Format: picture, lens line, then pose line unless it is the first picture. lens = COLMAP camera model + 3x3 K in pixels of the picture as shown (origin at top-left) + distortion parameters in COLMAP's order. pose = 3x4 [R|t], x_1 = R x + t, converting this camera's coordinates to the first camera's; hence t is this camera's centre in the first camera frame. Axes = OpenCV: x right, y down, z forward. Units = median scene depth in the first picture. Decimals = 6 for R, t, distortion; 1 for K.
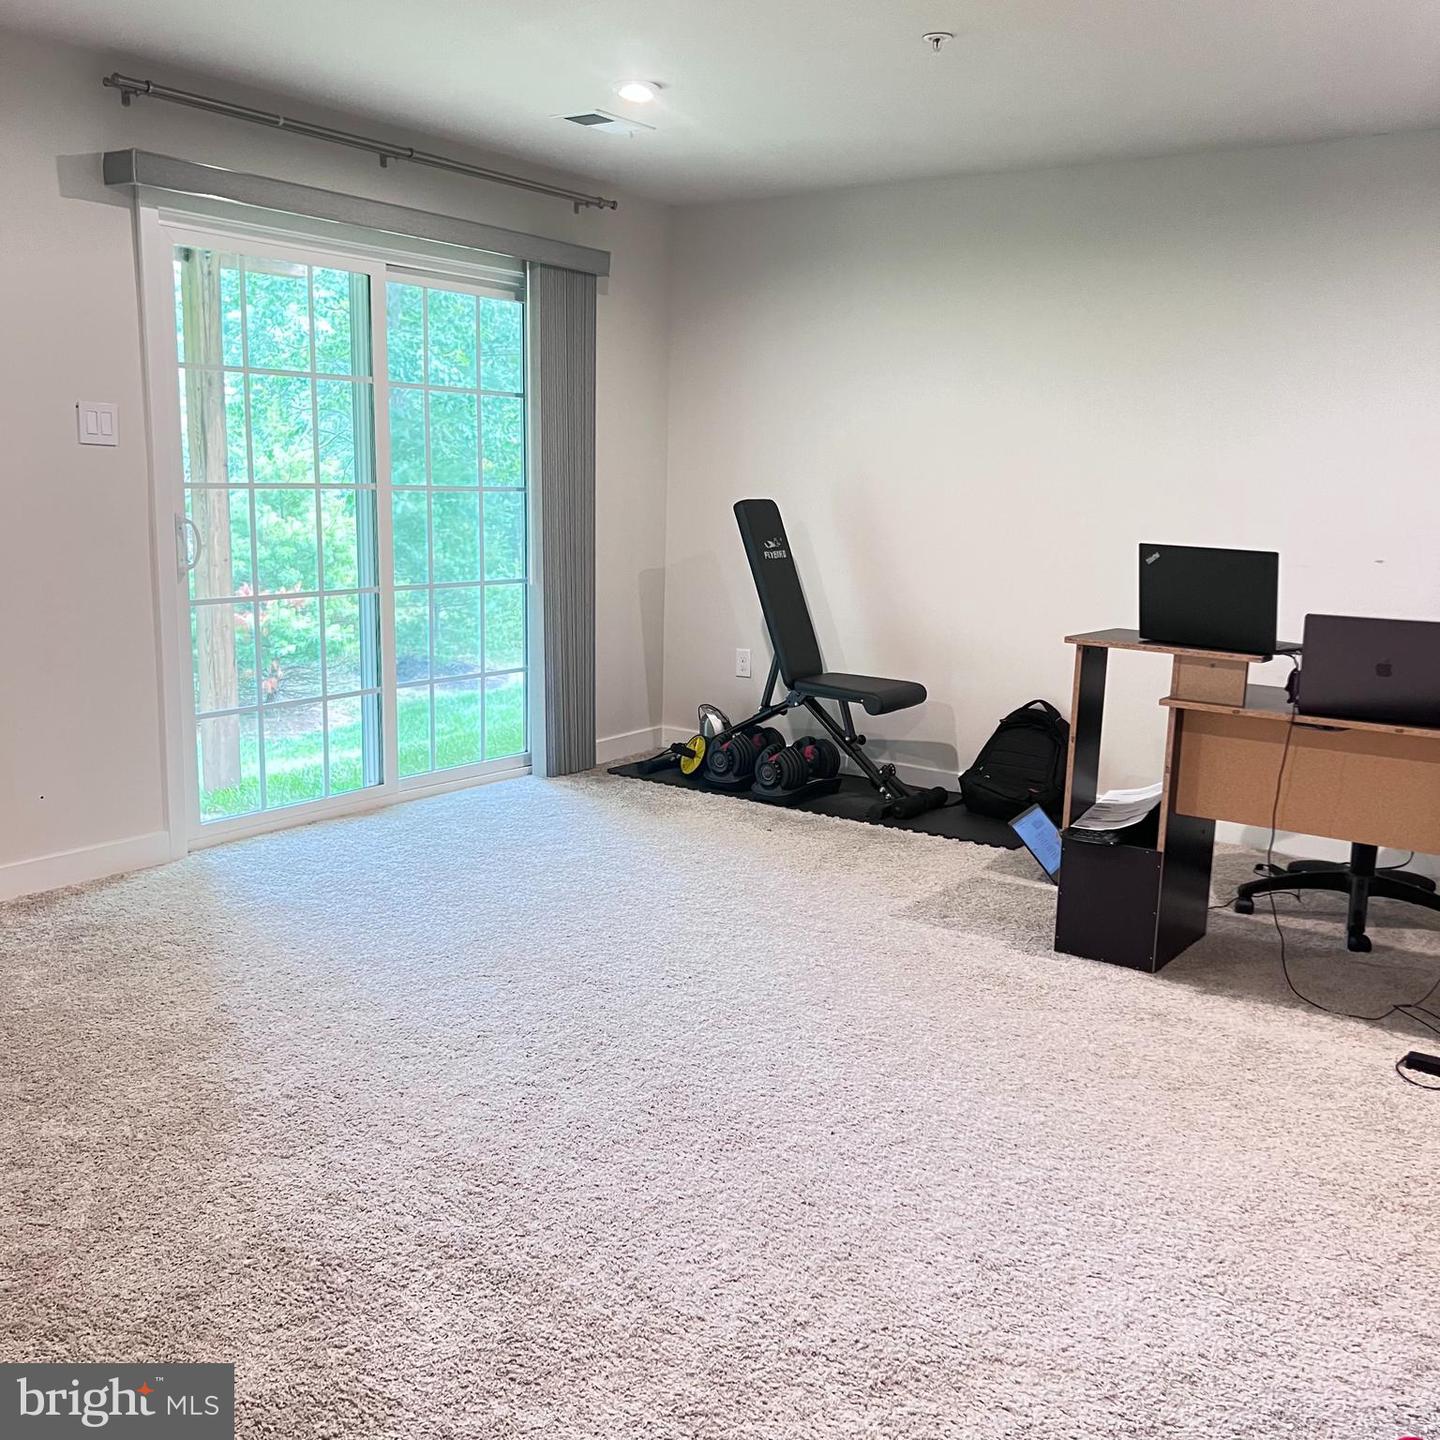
lens RADIAL K [[1507.2, 0, 721.3], [0, 1507.2, 718.2], [0, 0, 1]] dist [0.081379, 0.000000]
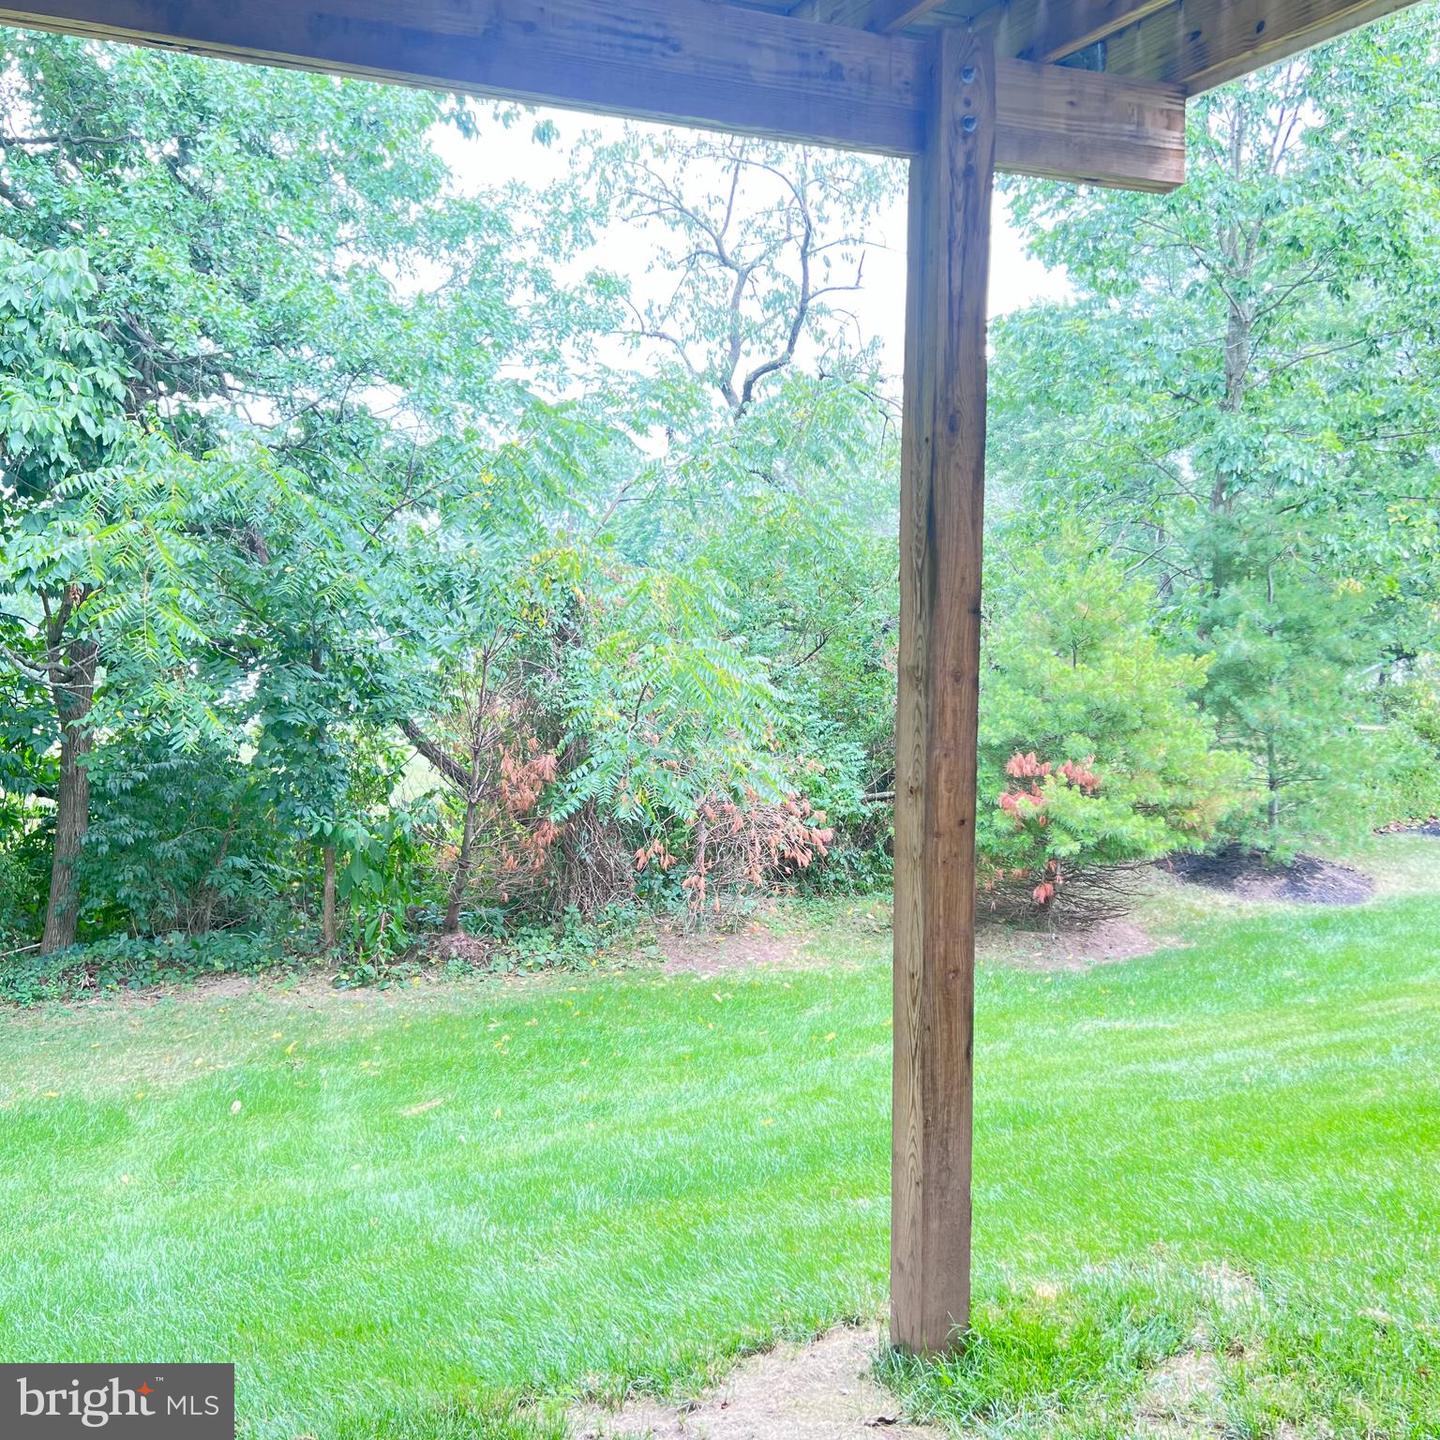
lens RADIAL K [[1507.2, 0, 722.2], [0, 1507.2, 718.3], [0, 0, 1]] dist [0.081379, 0.000000]
pose [[0.877226, 0.029254, -0.479185, -0.084970], [-0.067400, 0.995761, -0.062595, -0.048672], [0.475322, 0.087207, 0.875479, 0.277818]]
